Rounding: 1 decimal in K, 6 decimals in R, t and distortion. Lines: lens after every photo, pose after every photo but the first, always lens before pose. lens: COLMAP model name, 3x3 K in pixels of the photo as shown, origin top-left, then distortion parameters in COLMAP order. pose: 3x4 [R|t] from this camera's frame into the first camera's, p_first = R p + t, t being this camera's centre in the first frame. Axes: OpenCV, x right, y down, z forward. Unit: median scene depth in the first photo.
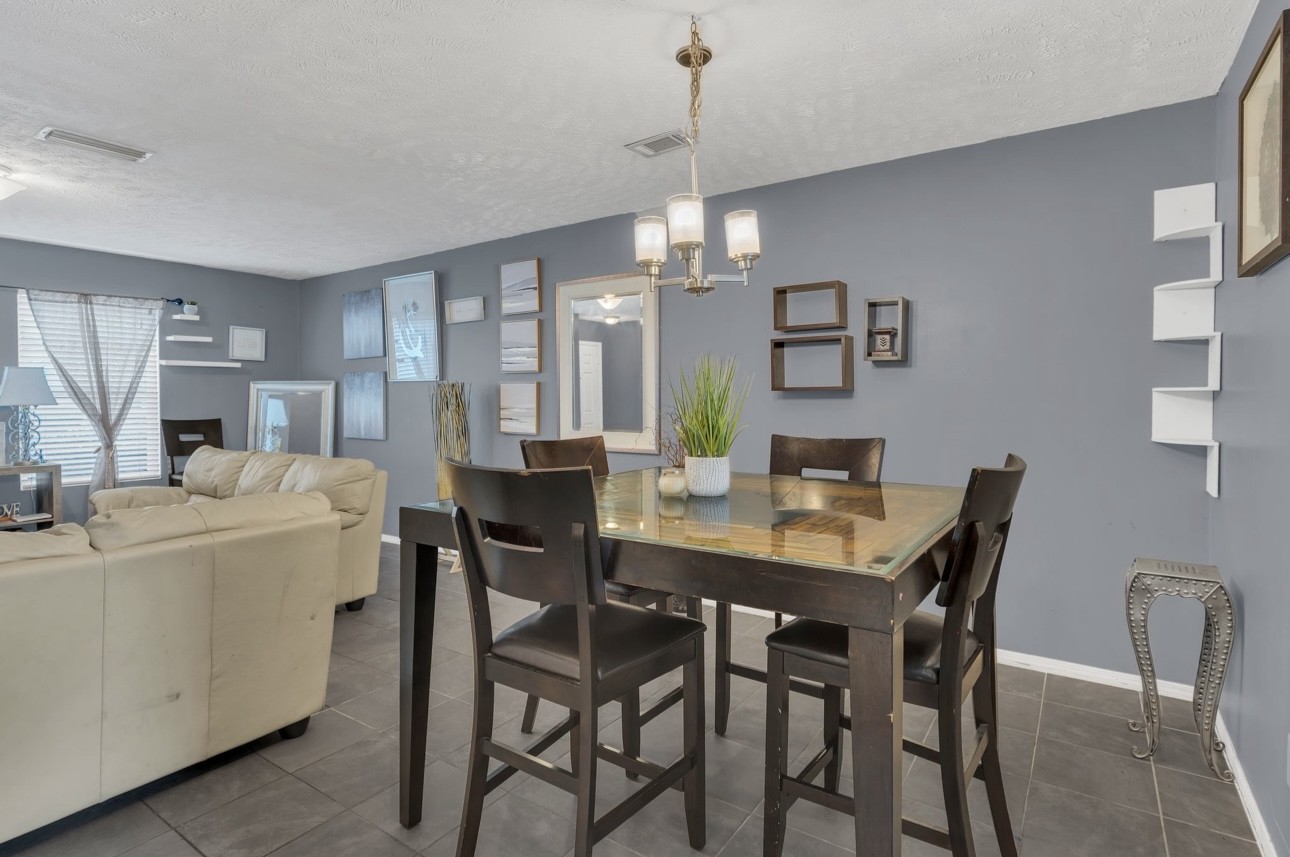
lens RADIAL K [[665.0, 0, 642.2], [0, 665.0, 401.9], [0, 0, 1]] dist [-0.000663, -0.000071]
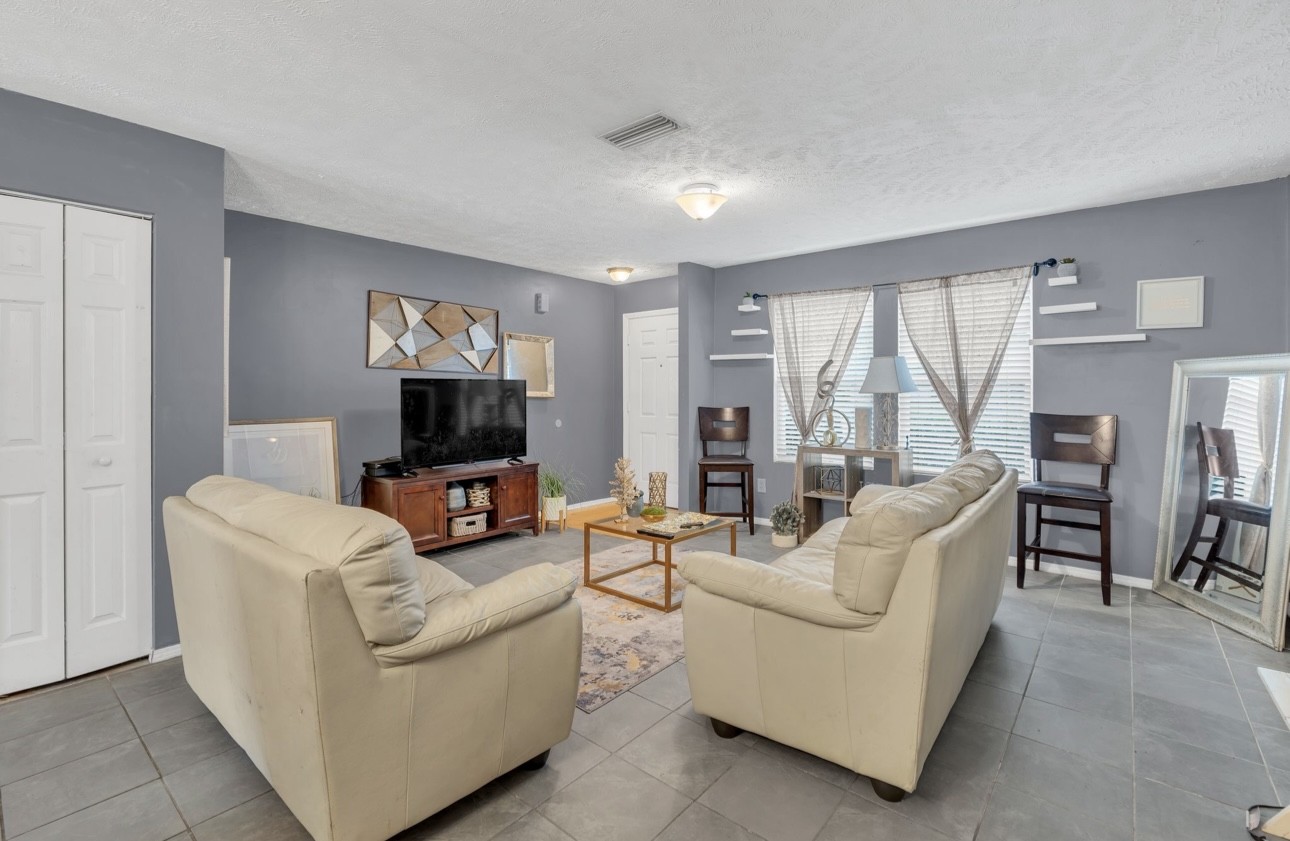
lens RADIAL K [[575.6, 0, 665.6], [0, 575.6, 388.6], [0, 0, 1]] dist [0.000613, -0.000059]
pose [[-0.085684, 0.003101, -0.996318, 0.021887], [-0.006337, 0.999973, 0.003657, -0.002451], [0.996302, 0.006627, -0.085662, 0.659092]]
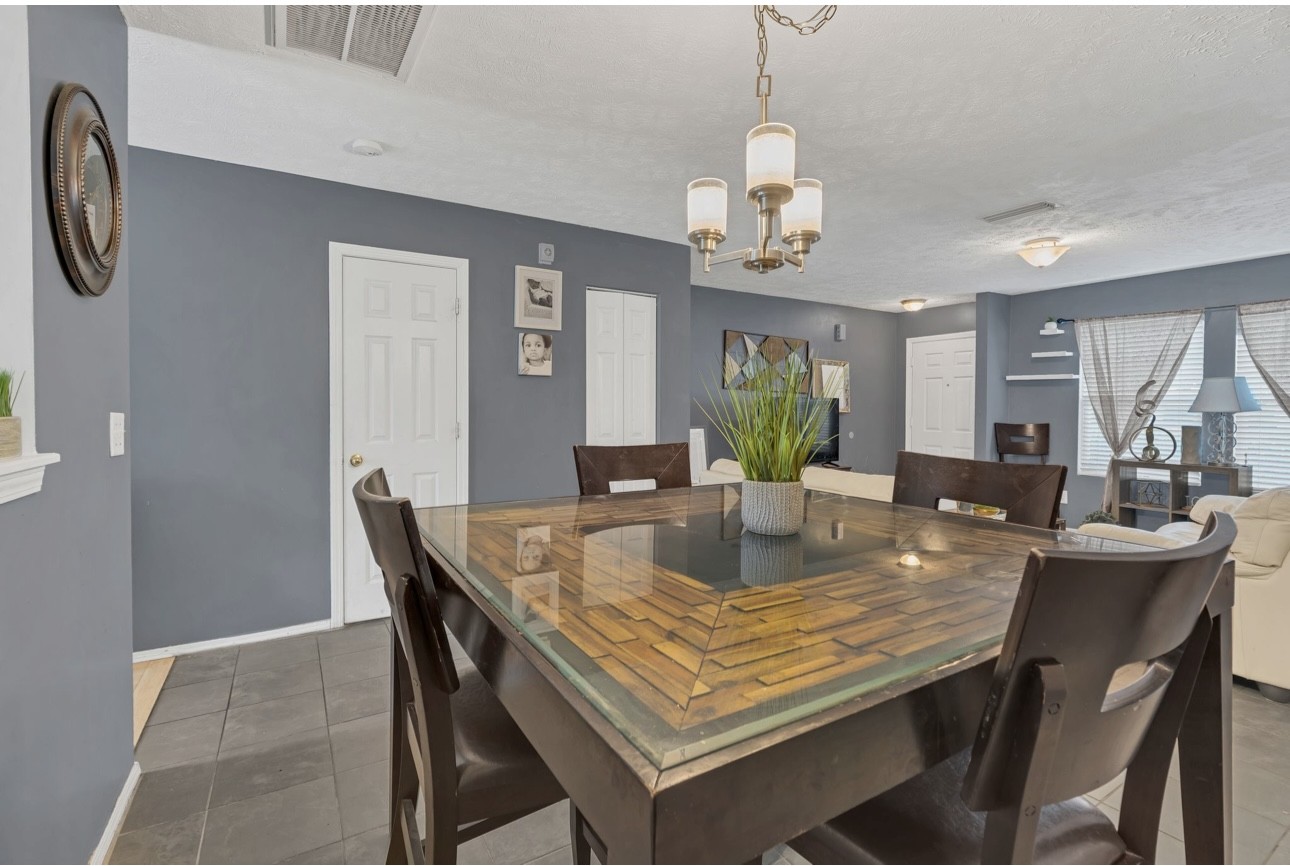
lens RADIAL K [[588.6, 0, 645.3], [0, 588.6, 412.5], [0, 0, 1]] dist [0.000614, -0.000092]
pose [[-0.414762, 0.013872, -0.909824, 0.330870], [-0.011450, 0.999725, 0.020463, -0.002559], [0.909858, 0.018905, -0.414489, 0.483636]]
